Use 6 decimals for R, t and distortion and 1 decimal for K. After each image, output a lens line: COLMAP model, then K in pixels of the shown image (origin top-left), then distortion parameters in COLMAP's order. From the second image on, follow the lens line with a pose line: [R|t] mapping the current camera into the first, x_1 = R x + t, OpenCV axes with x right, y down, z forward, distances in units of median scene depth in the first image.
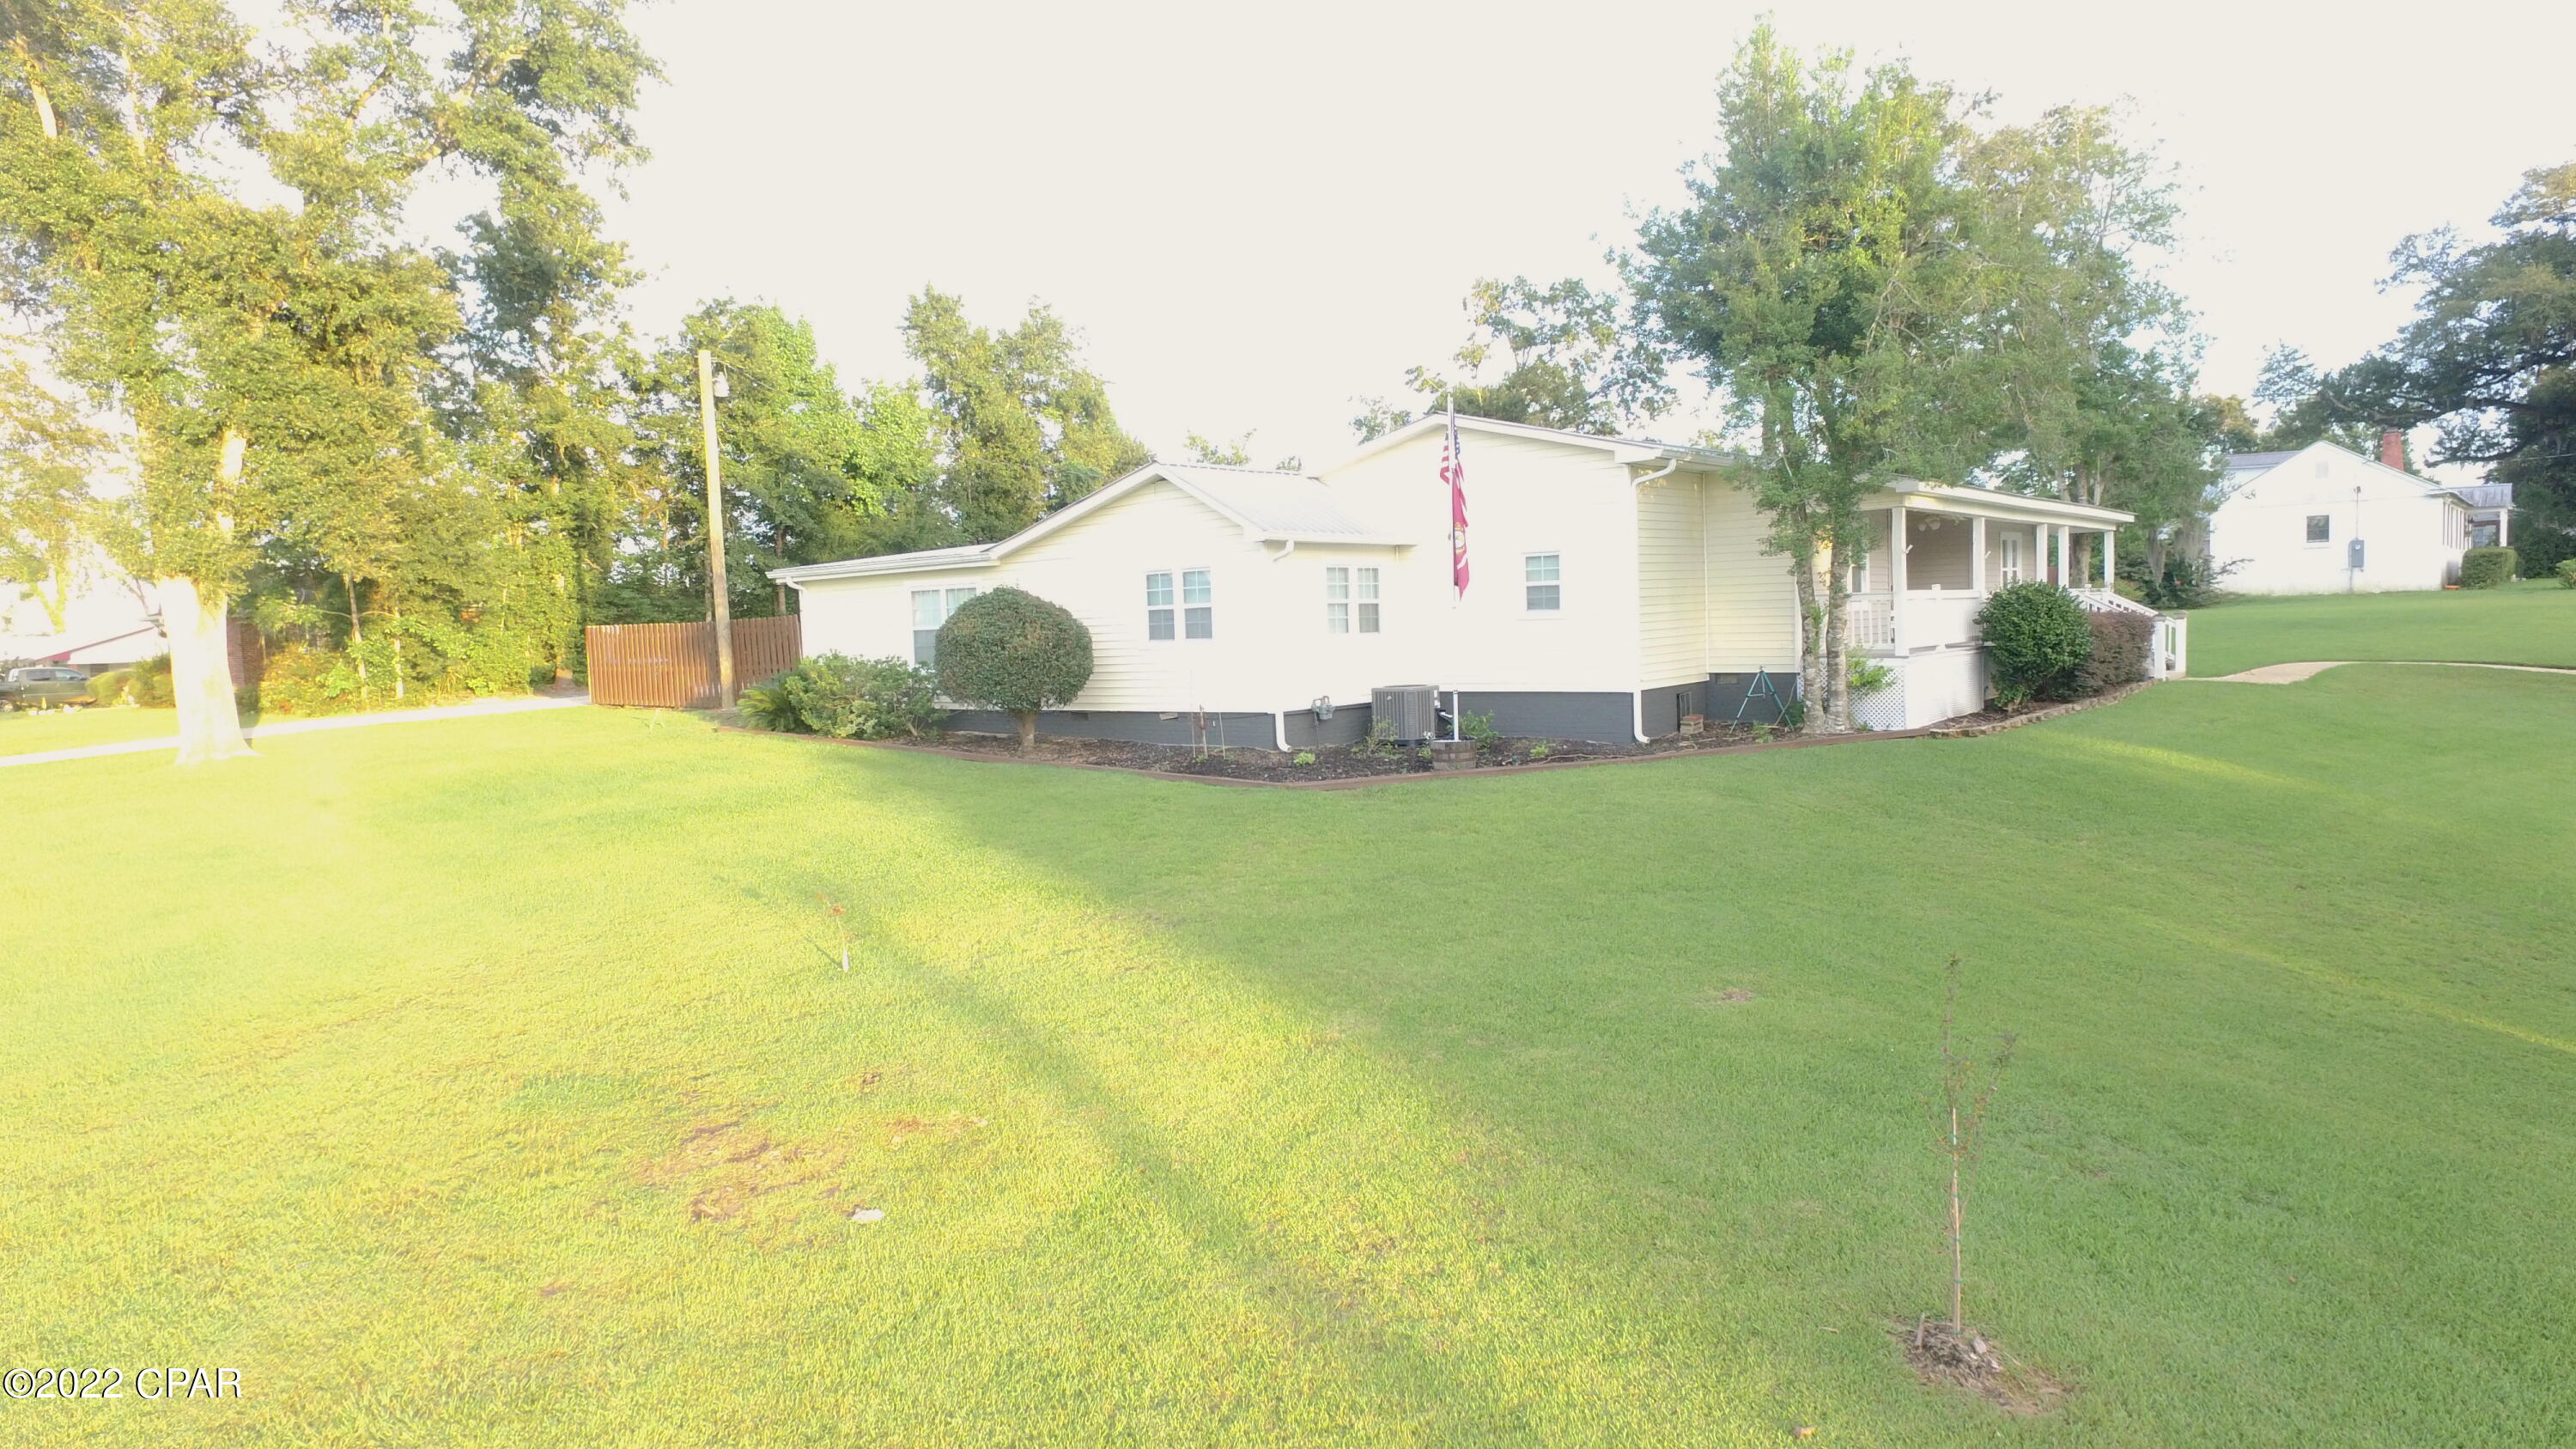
lens RADIAL K [[1497.5, 0, 1288.0], [0, 1497.5, 724.5], [0, 0, 1]] dist [-0.011581, 0.015375]
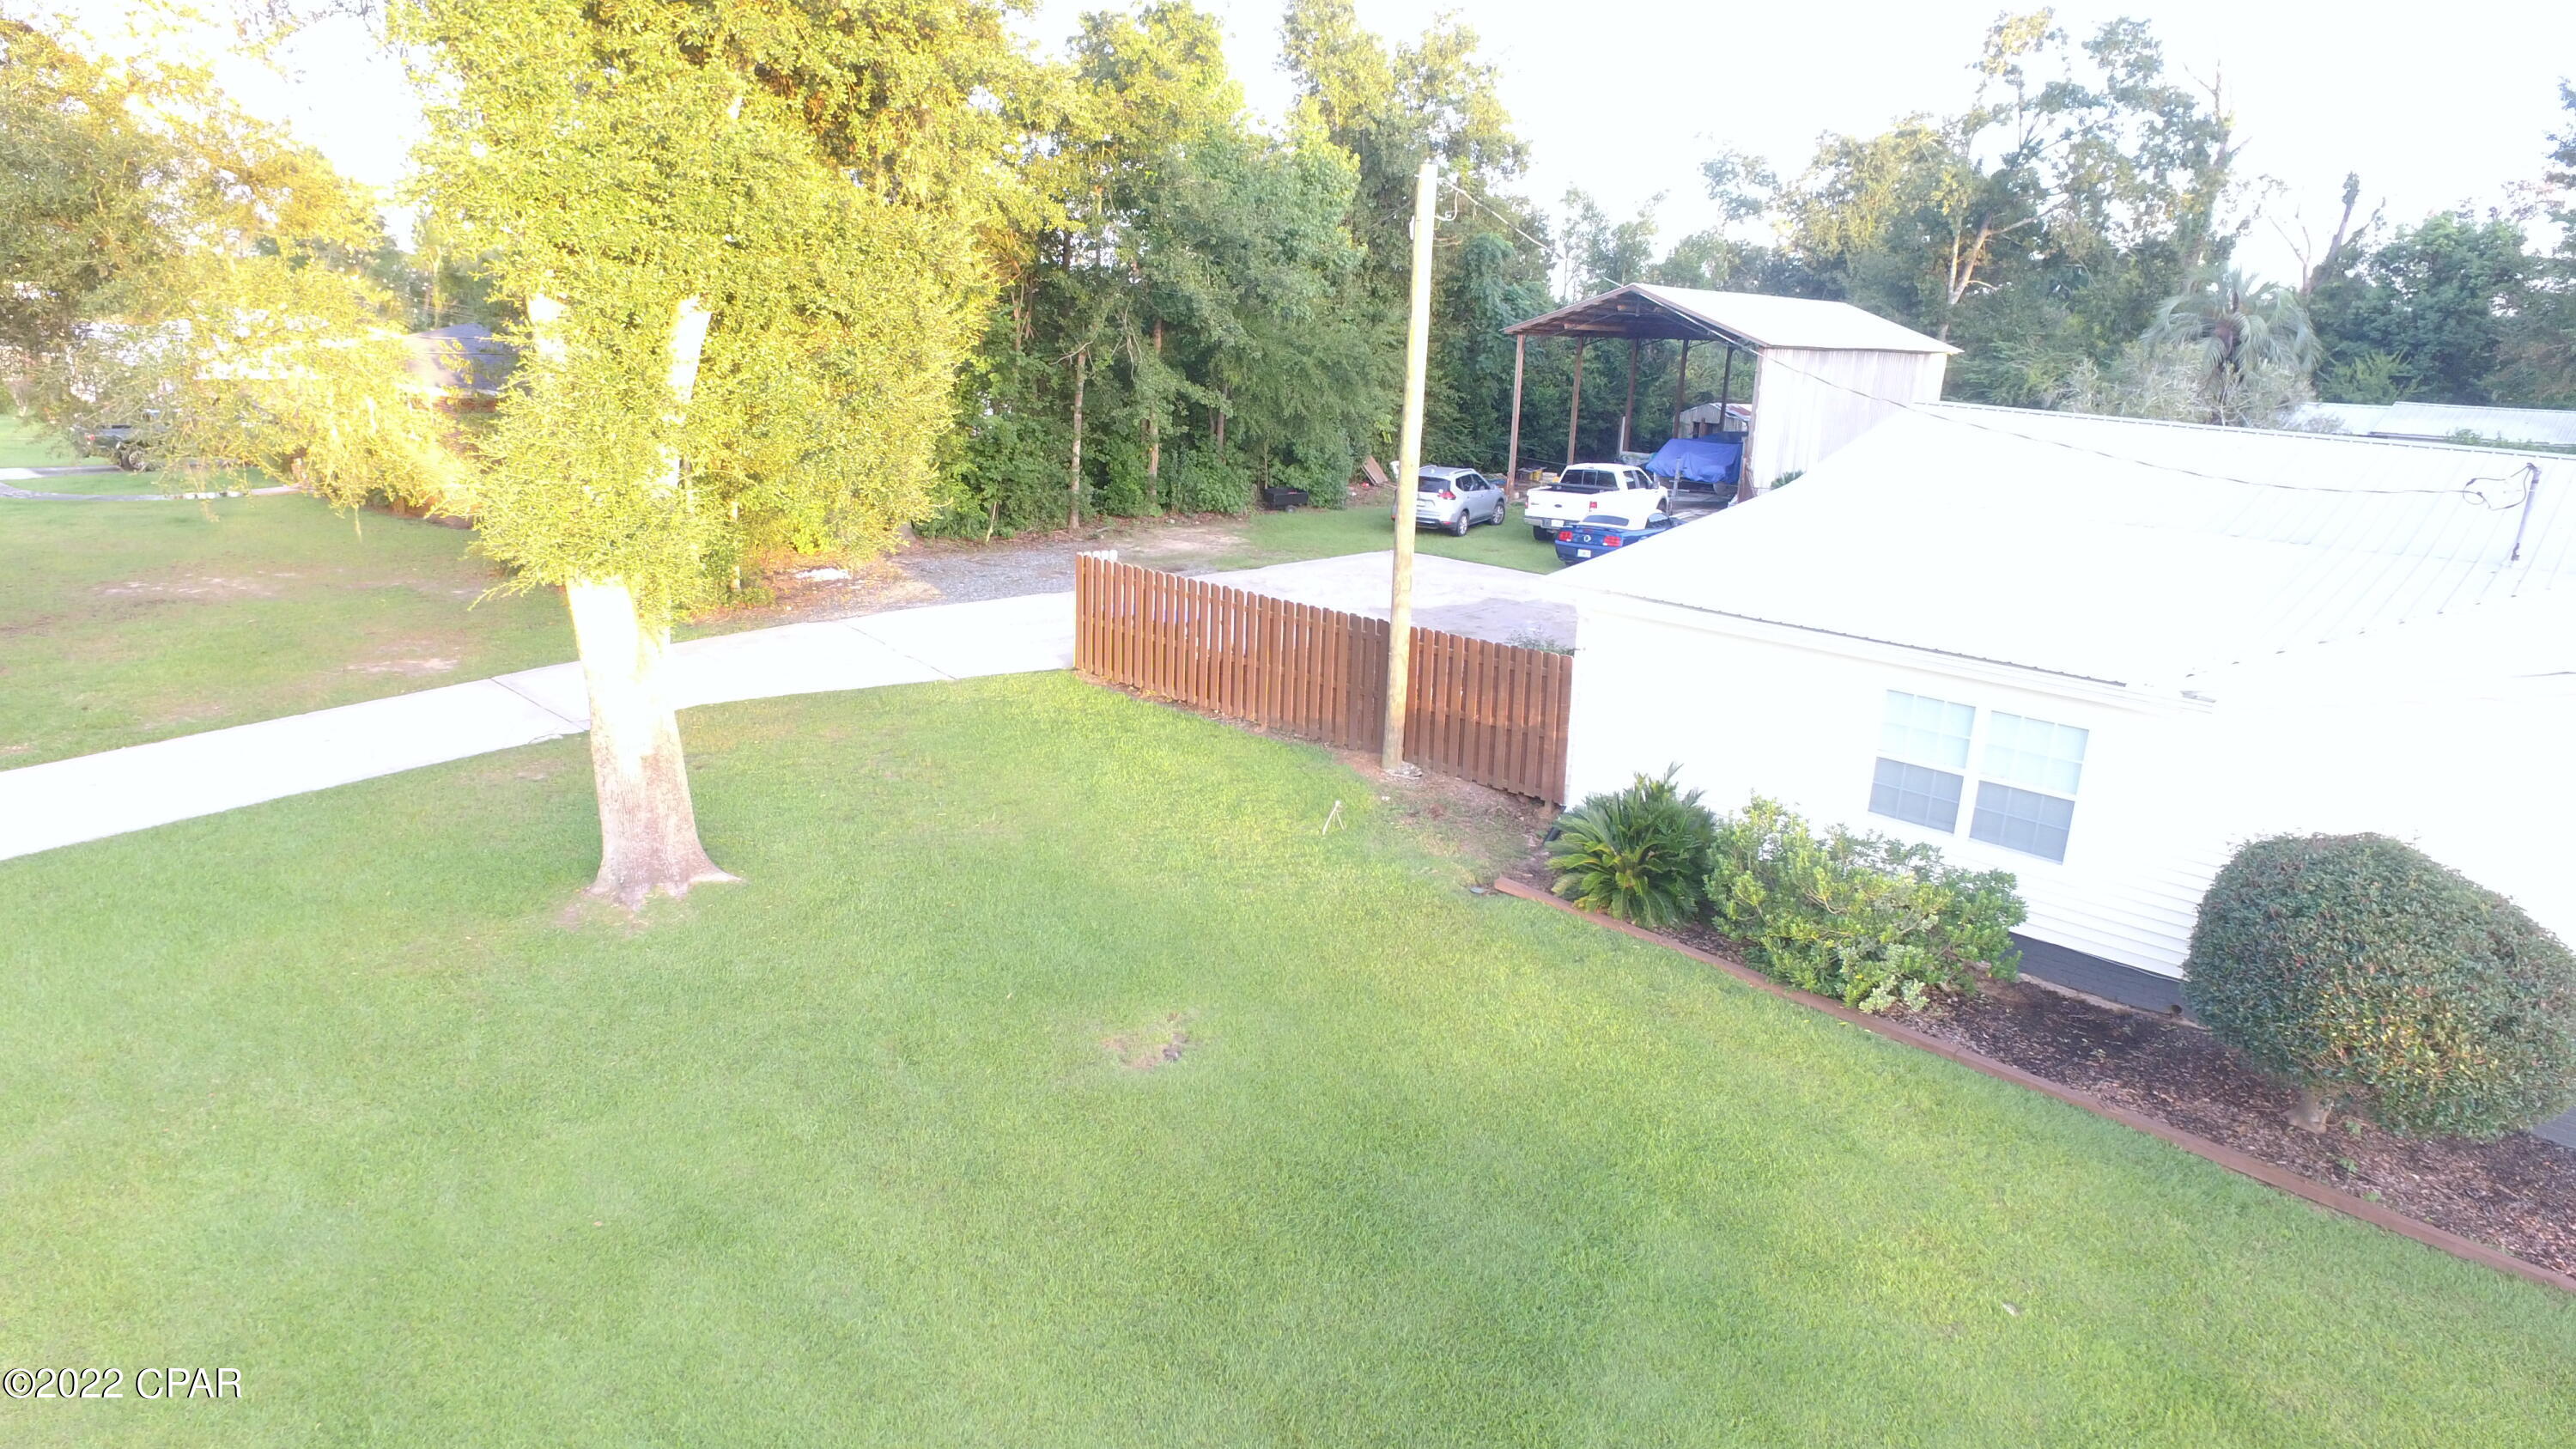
lens RADIAL K [[1497.5, 0, 1288.0], [0, 1497.5, 724.5], [0, 0, 1]] dist [-0.011581, 0.015375]
pose [[0.996176, 0.085377, -0.018545, -0.487559], [-0.079943, 0.976379, 0.200734, -0.178794], [0.035245, -0.198484, 0.979470, 0.469258]]
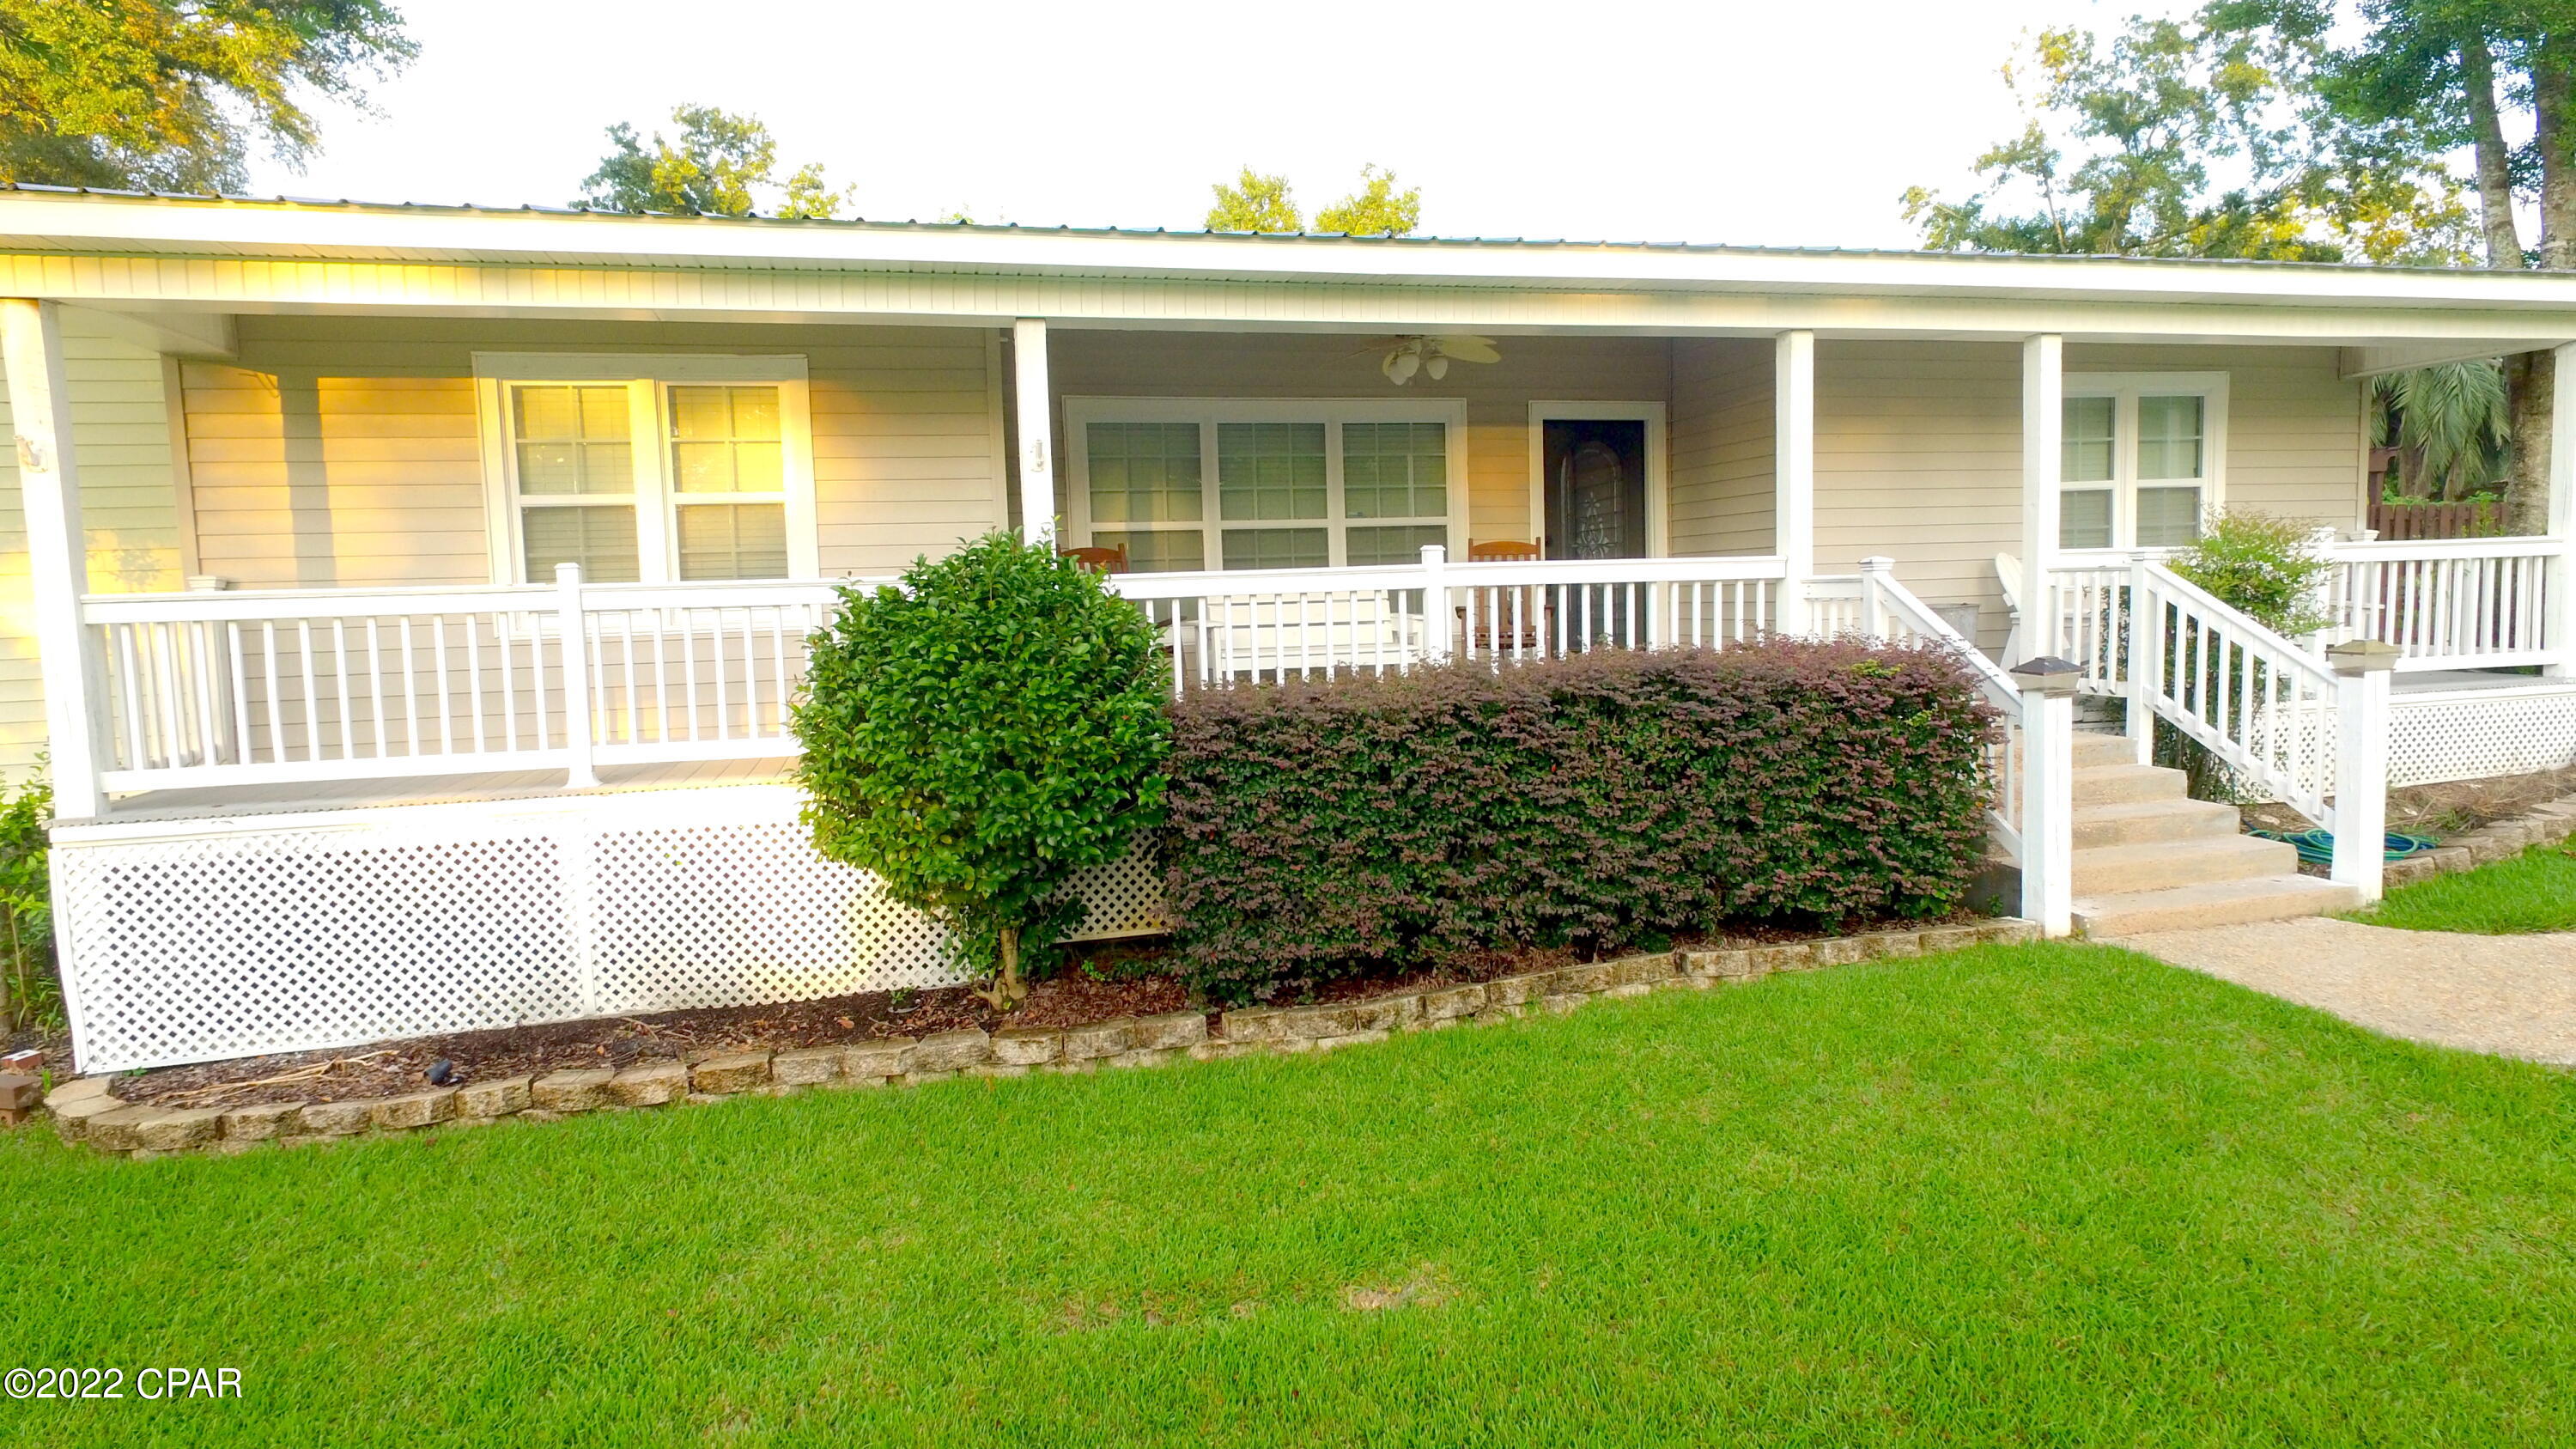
lens RADIAL K [[1497.5, 0, 1288.0], [0, 1497.5, 724.5], [0, 0, 1]] dist [-0.011581, 0.015375]
pose [[0.813519, 0.064034, -0.578003, 0.655621], [-0.037859, 0.997642, 0.057239, -0.076867], [0.580305, -0.024682, 0.814025, 0.759833]]
